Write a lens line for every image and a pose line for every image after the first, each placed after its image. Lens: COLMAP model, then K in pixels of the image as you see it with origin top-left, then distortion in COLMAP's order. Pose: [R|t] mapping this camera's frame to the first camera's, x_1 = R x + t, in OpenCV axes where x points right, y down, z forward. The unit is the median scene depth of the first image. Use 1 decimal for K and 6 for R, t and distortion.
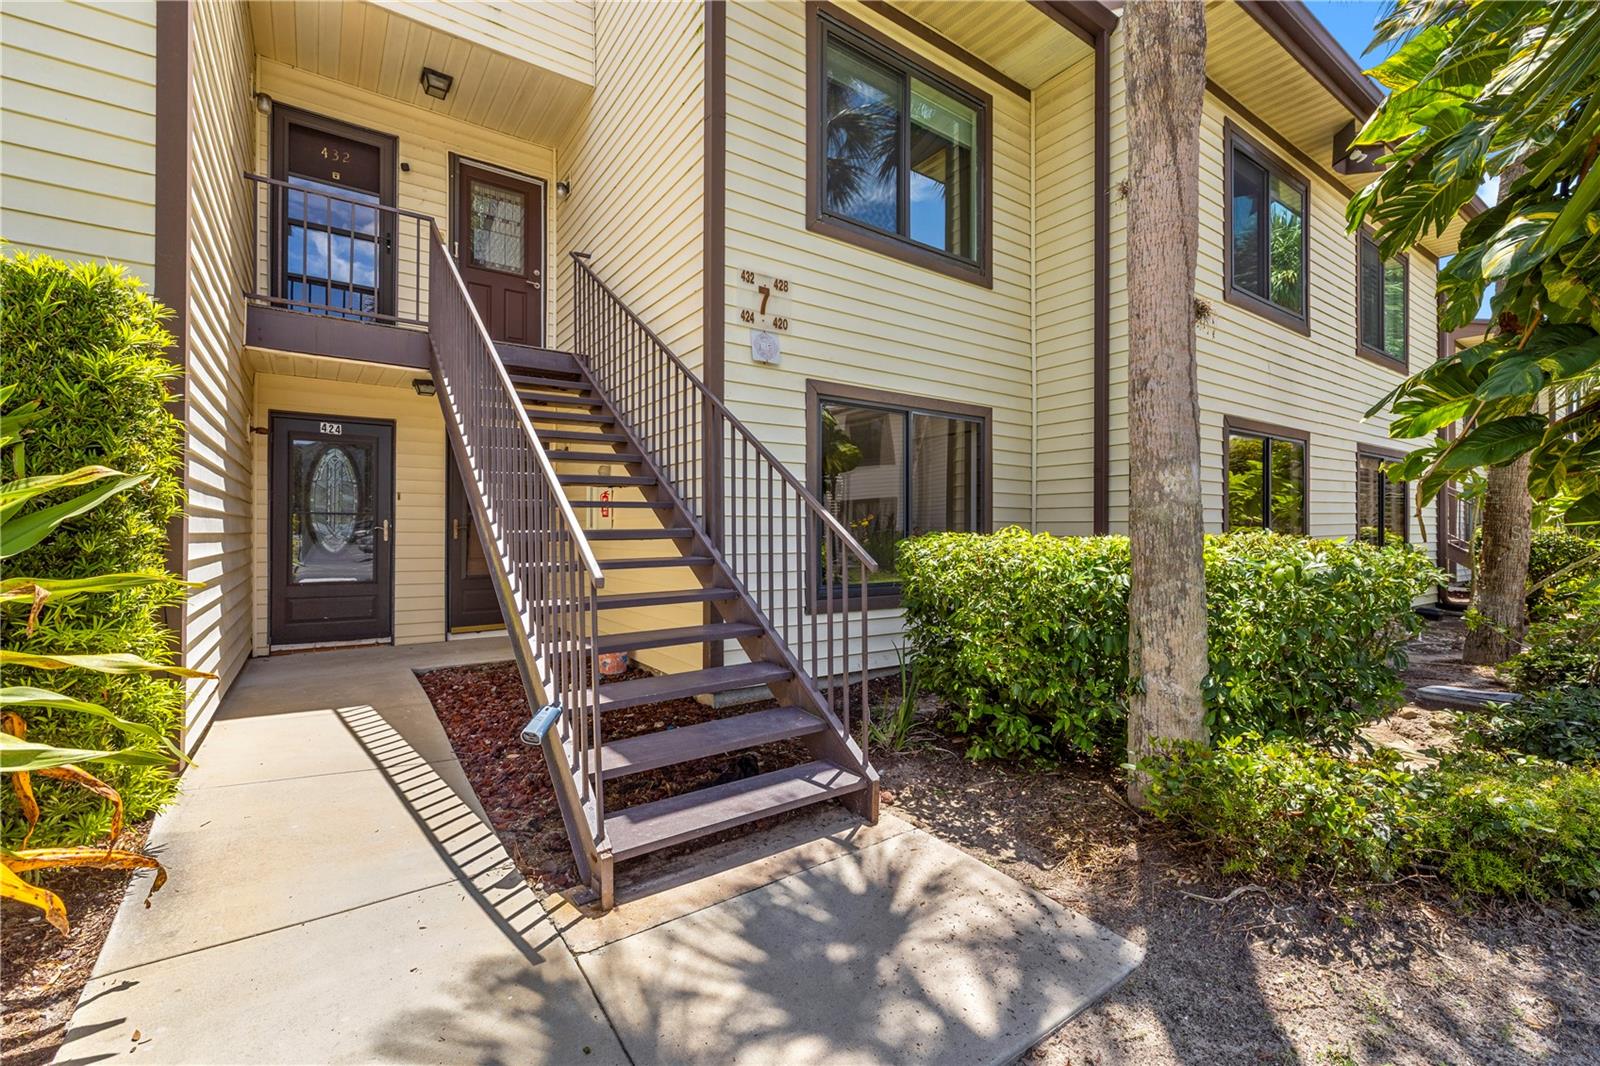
lens RADIAL K [[674.1, 0, 798.3], [0, 674.1, 529.2], [0, 0, 1]] dist [0.001302, -0.000165]
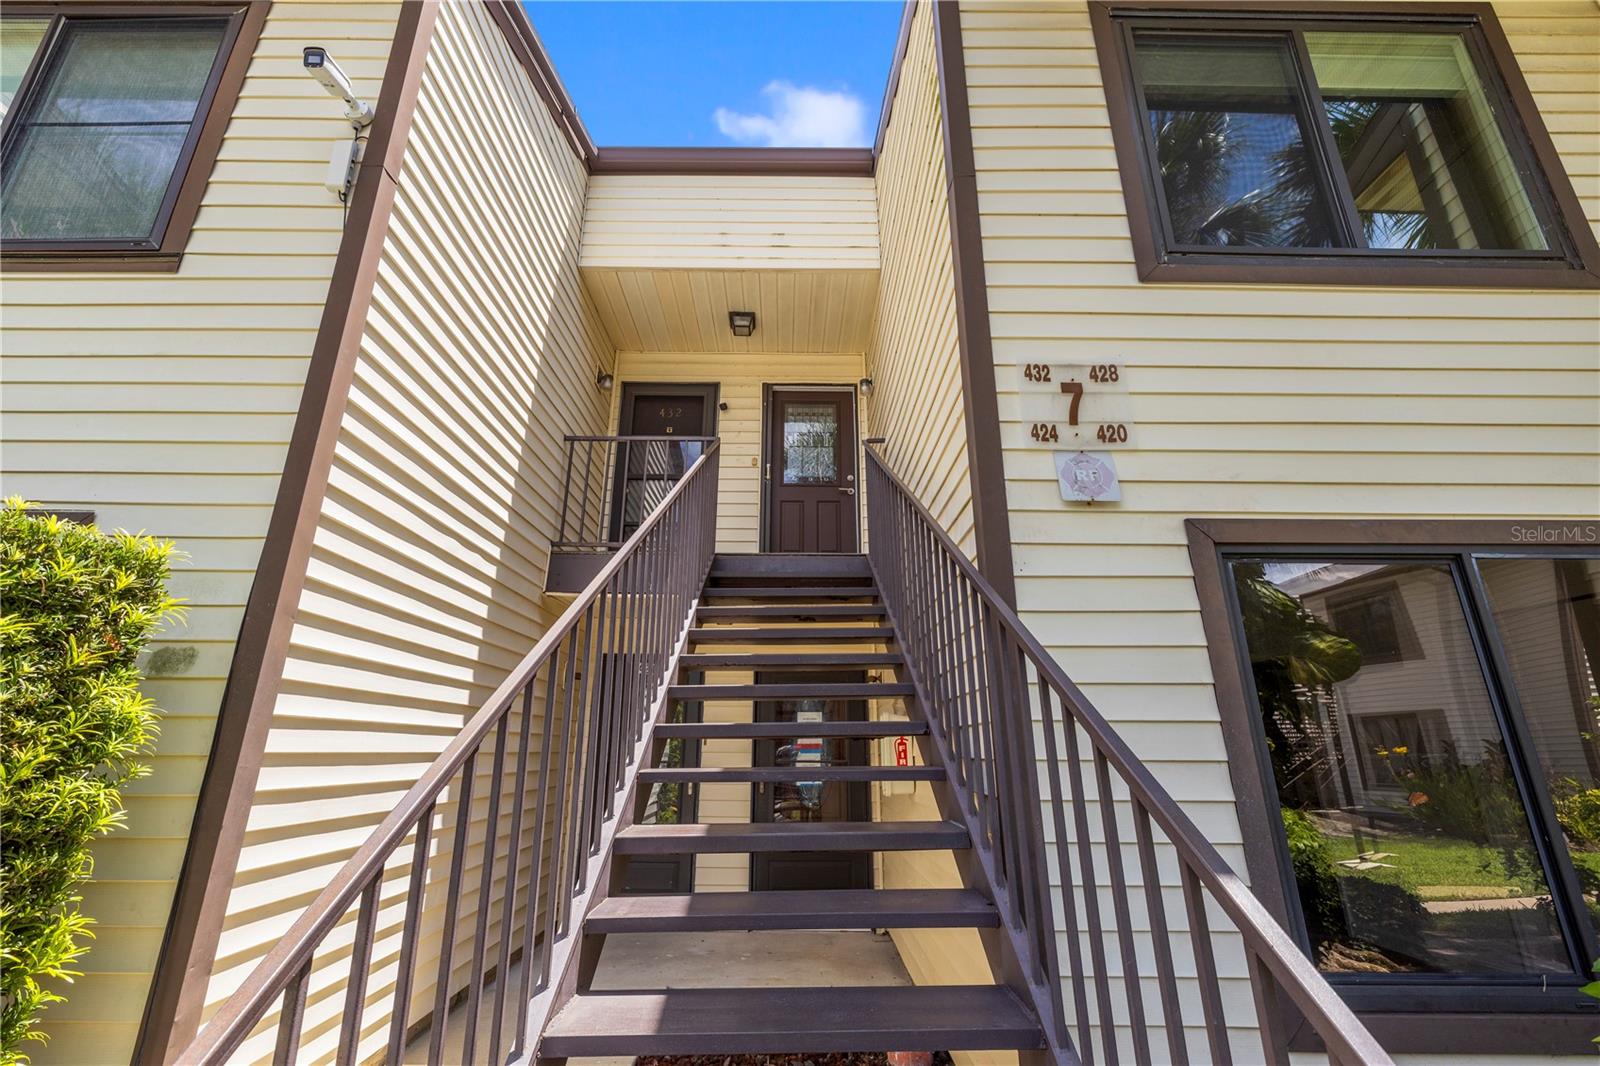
lens RADIAL K [[674.1, 0, 796.5], [0, 674.1, 531.1], [0, 0, 1]] dist [0.001302, -0.000165]
pose [[0.822780, -0.173941, -0.541089, 0.041726], [-0.001779, 0.951226, -0.308491, -0.047007], [0.568357, 0.254783, 0.782340, 0.379638]]
